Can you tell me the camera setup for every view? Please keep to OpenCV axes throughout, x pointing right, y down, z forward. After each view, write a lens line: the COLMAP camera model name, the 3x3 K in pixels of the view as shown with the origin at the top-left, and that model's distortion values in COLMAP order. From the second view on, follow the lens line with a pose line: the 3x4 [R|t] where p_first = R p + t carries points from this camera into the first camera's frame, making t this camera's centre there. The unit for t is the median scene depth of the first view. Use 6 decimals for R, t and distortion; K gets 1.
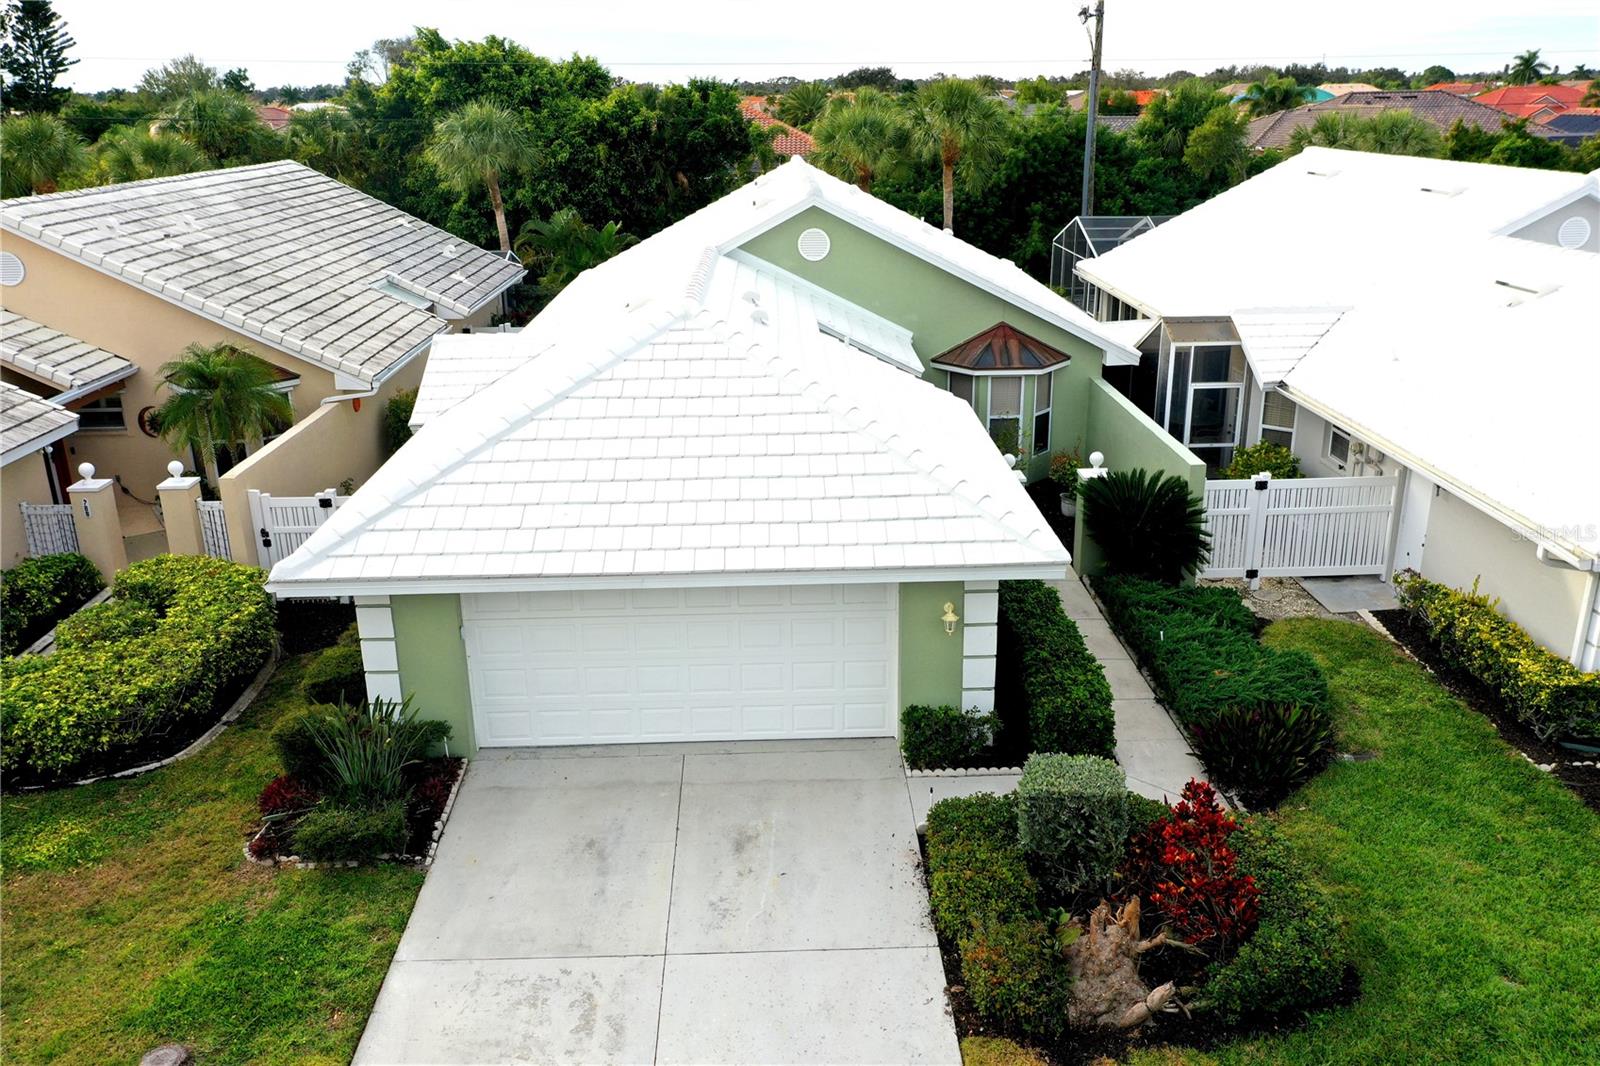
lens RADIAL K [[1266.0, 0, 796.4], [0, 1266.0, 534.1], [0, 0, 1]] dist [0.006506, 0.012995]
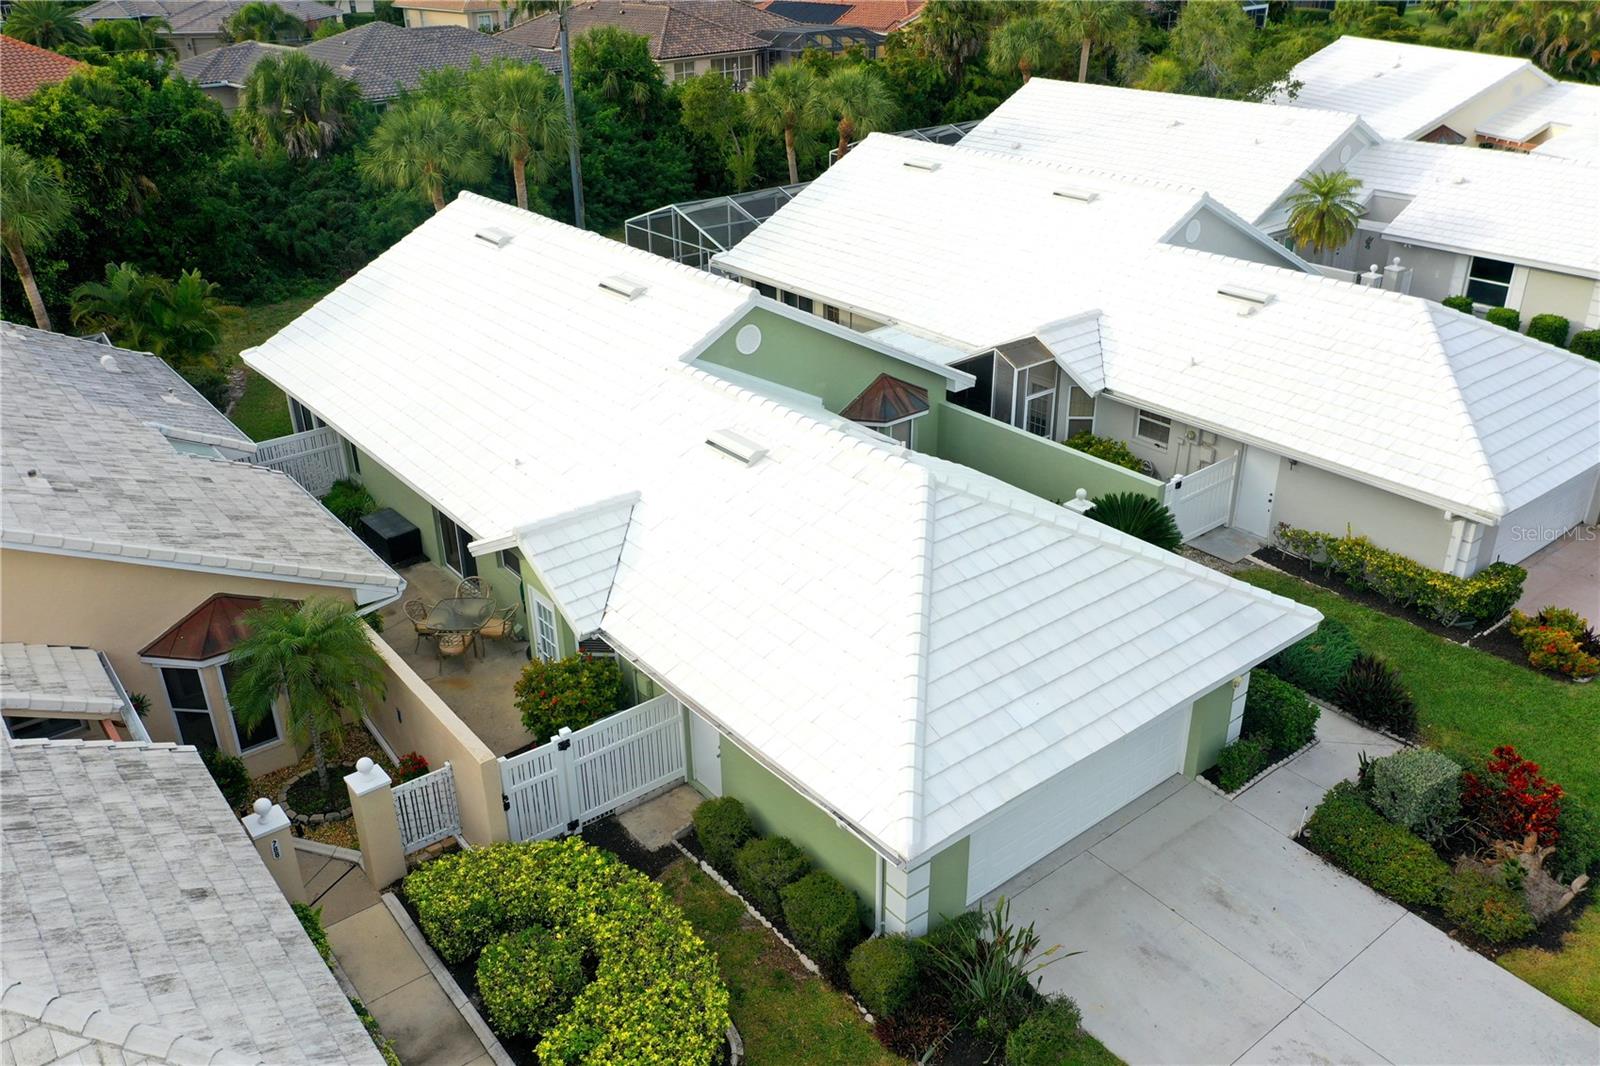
lens RADIAL K [[1266.0, 0, 797.6], [0, 1266.0, 530.3], [0, 0, 1]] dist [0.006506, 0.012995]
pose [[0.798183, -0.262484, 0.542223, -0.557148], [0.200553, 0.964521, 0.171689, -0.242939], [-0.568052, -0.028295, 0.822506, 0.099291]]
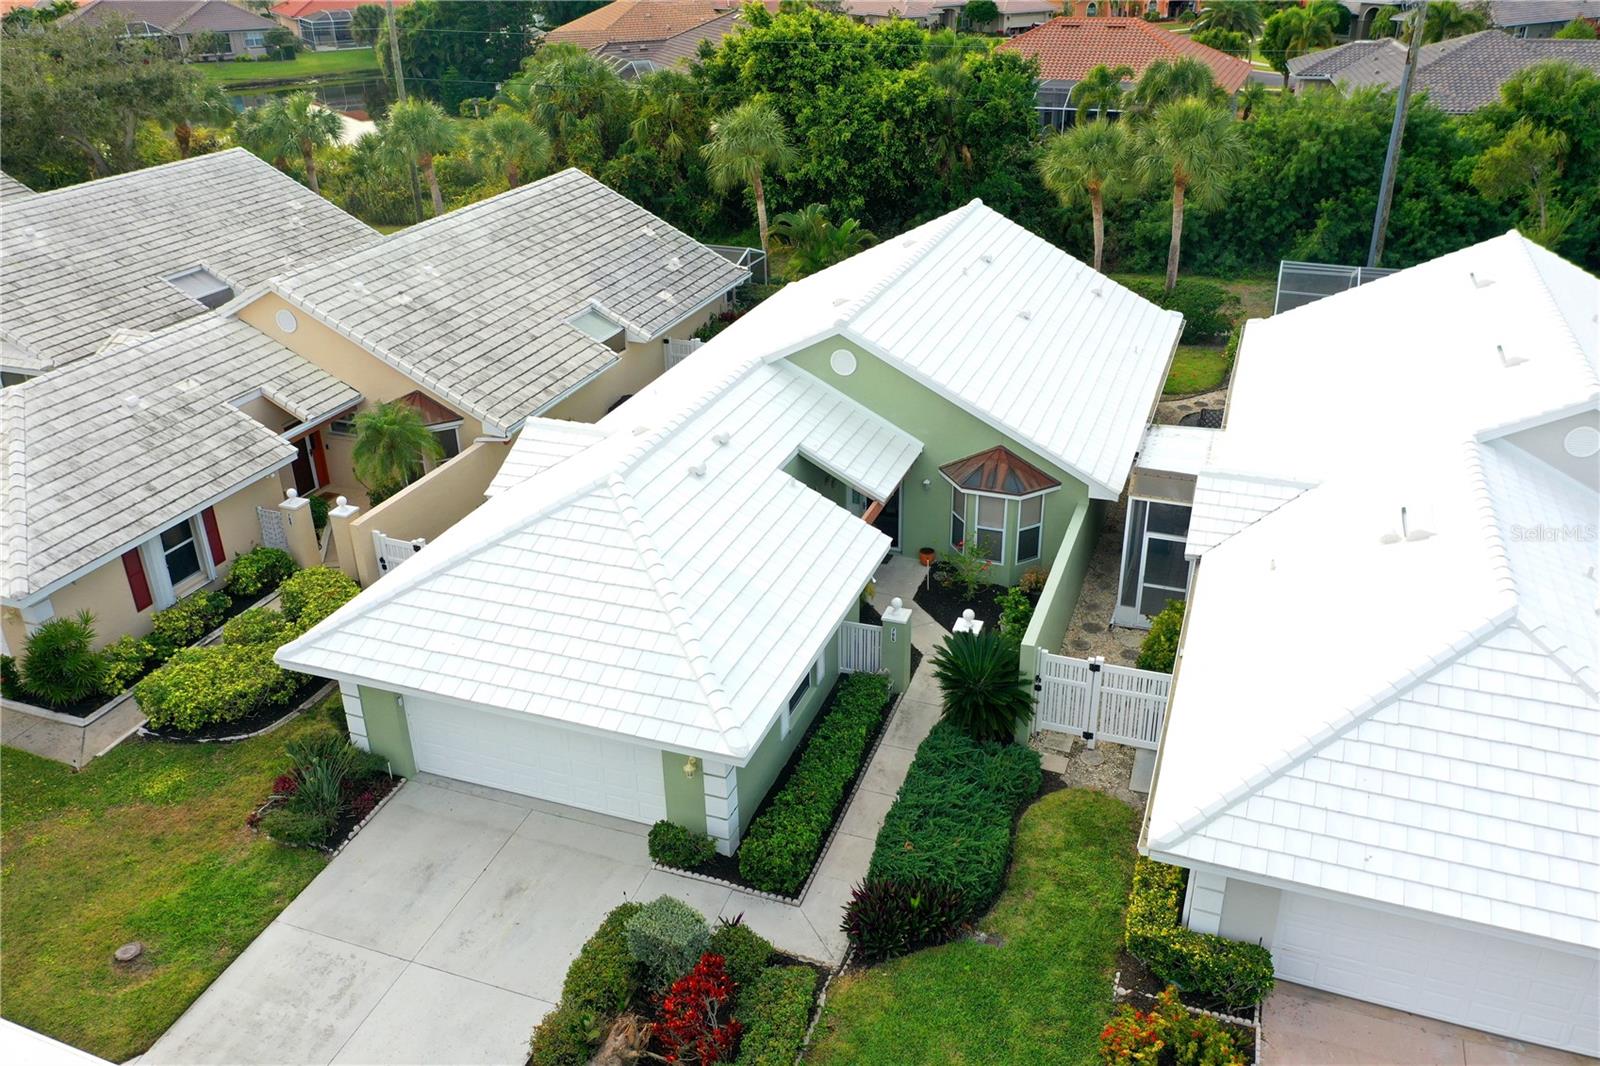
lens RADIAL K [[1266.0, 0, 797.7], [0, 1266.0, 530.8], [0, 0, 1]] dist [0.006506, 0.012995]
pose [[0.928082, 0.164478, -0.334083, 0.385467], [-0.119283, 0.981202, 0.151706, -0.243143], [0.352755, -0.100945, 0.930255, -0.124546]]
